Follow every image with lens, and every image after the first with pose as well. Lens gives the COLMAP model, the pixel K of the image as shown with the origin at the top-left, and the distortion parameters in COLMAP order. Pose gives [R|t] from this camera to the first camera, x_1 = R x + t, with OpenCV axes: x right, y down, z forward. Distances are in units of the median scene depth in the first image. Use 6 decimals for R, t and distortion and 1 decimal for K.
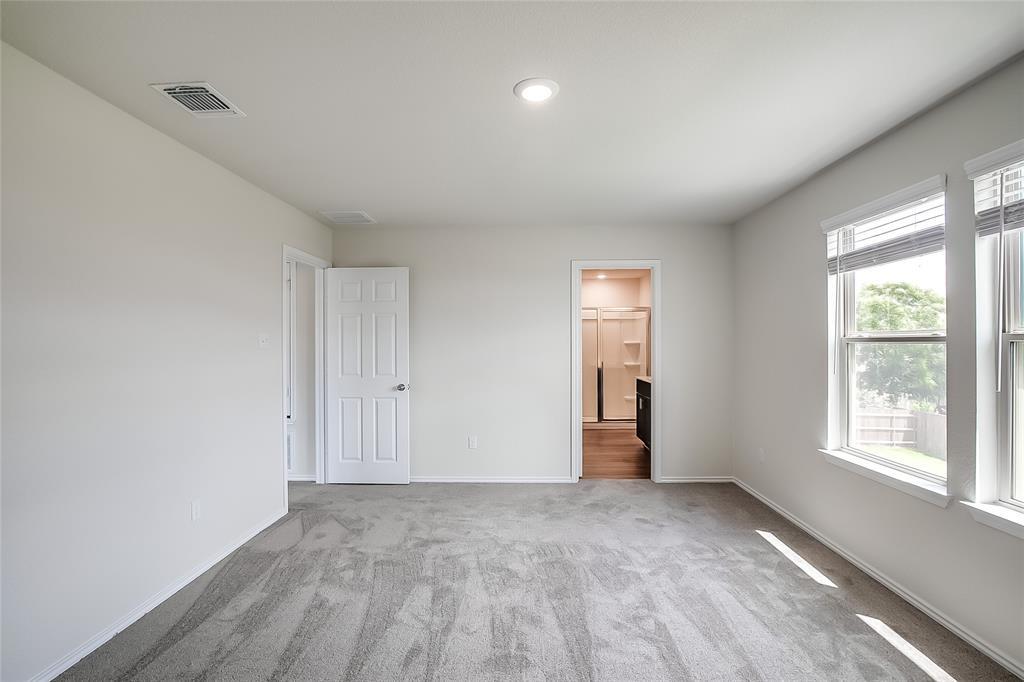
lens RADIAL K [[470.8, 0, 518.6], [0, 470.8, 342.4], [0, 0, 1]] dist [-0.033575, 0.005909]
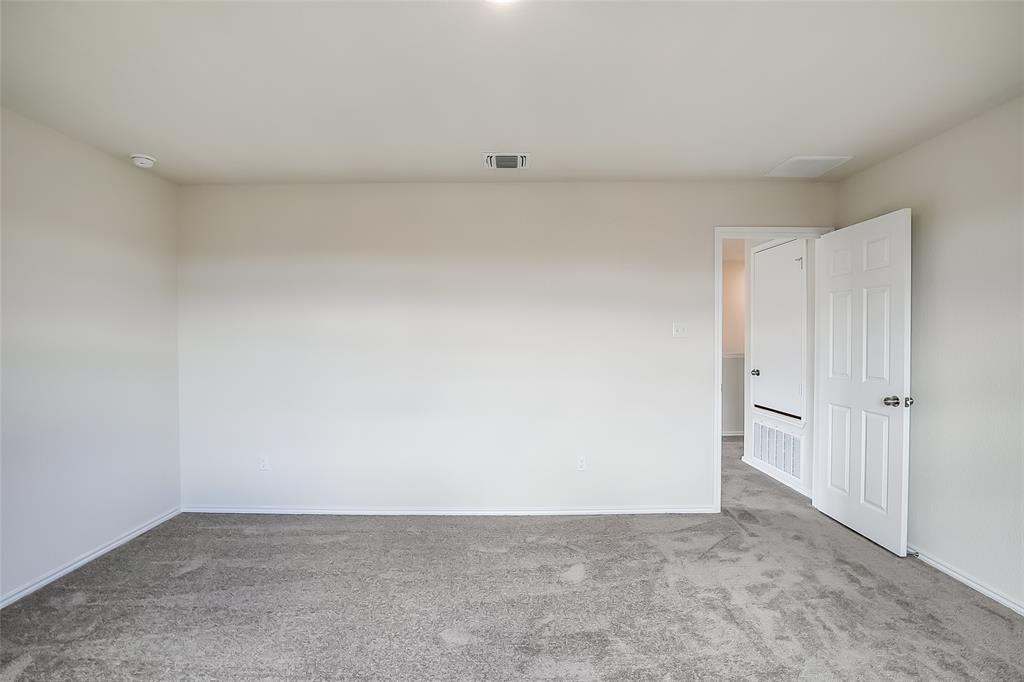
lens RADIAL K [[470.8, 0, 505.4], [0, 470.8, 340.8], [0, 0, 1]] dist [-0.033575, 0.005909]
pose [[0.016240, 0.015910, -0.999742, 0.417304], [0.008291, 0.999837, 0.016046, -0.000590], [0.999834, -0.008550, 0.016105, 0.532630]]
